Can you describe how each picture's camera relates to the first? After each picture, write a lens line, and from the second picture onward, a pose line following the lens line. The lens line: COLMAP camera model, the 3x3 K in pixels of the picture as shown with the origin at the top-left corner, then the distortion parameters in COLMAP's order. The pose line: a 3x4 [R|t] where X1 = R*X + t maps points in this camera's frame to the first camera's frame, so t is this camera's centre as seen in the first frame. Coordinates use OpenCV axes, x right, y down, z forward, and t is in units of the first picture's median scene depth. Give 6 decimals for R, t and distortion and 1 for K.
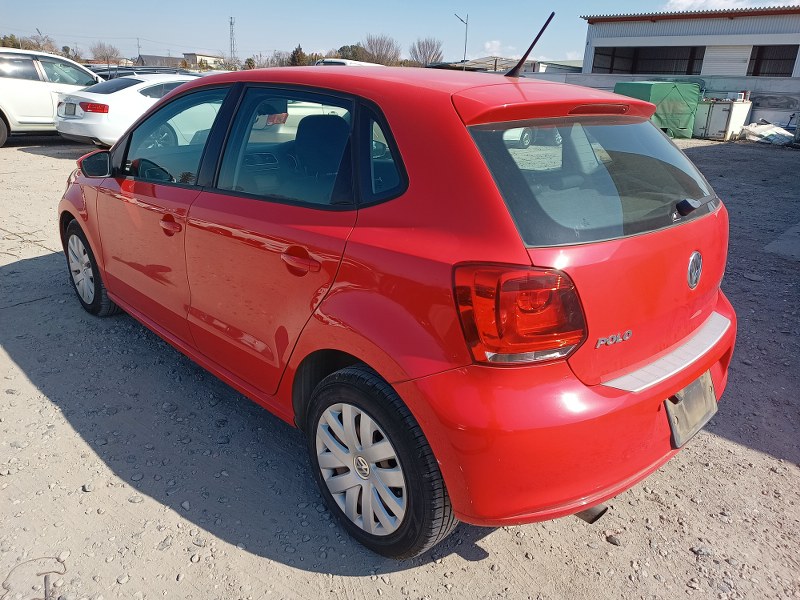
lens RADIAL K [[601.4, 0, 400.0], [0, 601.4, 300.0], [0, 0, 1]] dist [0.034963, -0.002826]
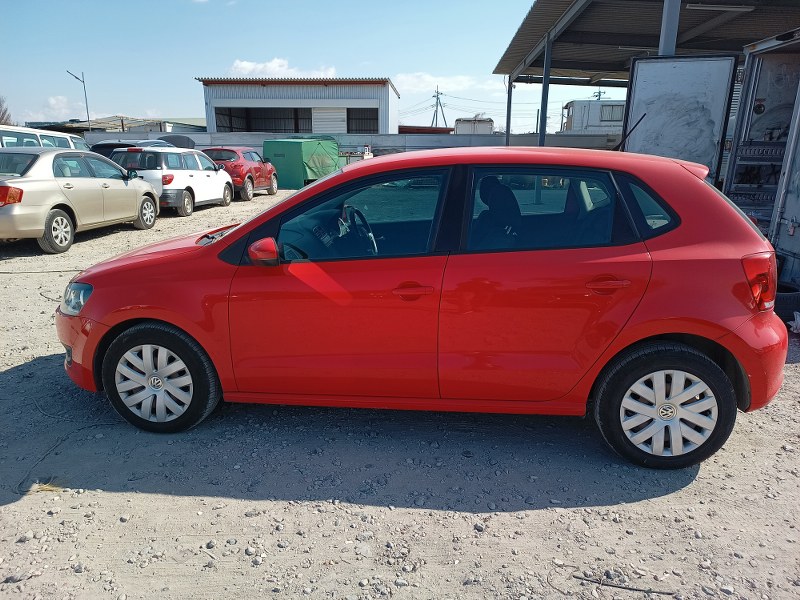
lens RADIAL K [[606.3, 0, 398.6], [0, 606.3, 319.9], [0, 0, 1]] dist [0.011519, 0.003615]
pose [[0.764991, -0.211567, 0.608300, -0.167819], [0.242163, 0.969684, 0.032715, -0.018274], [-0.596780, 0.122281, 0.793033, 0.021880]]
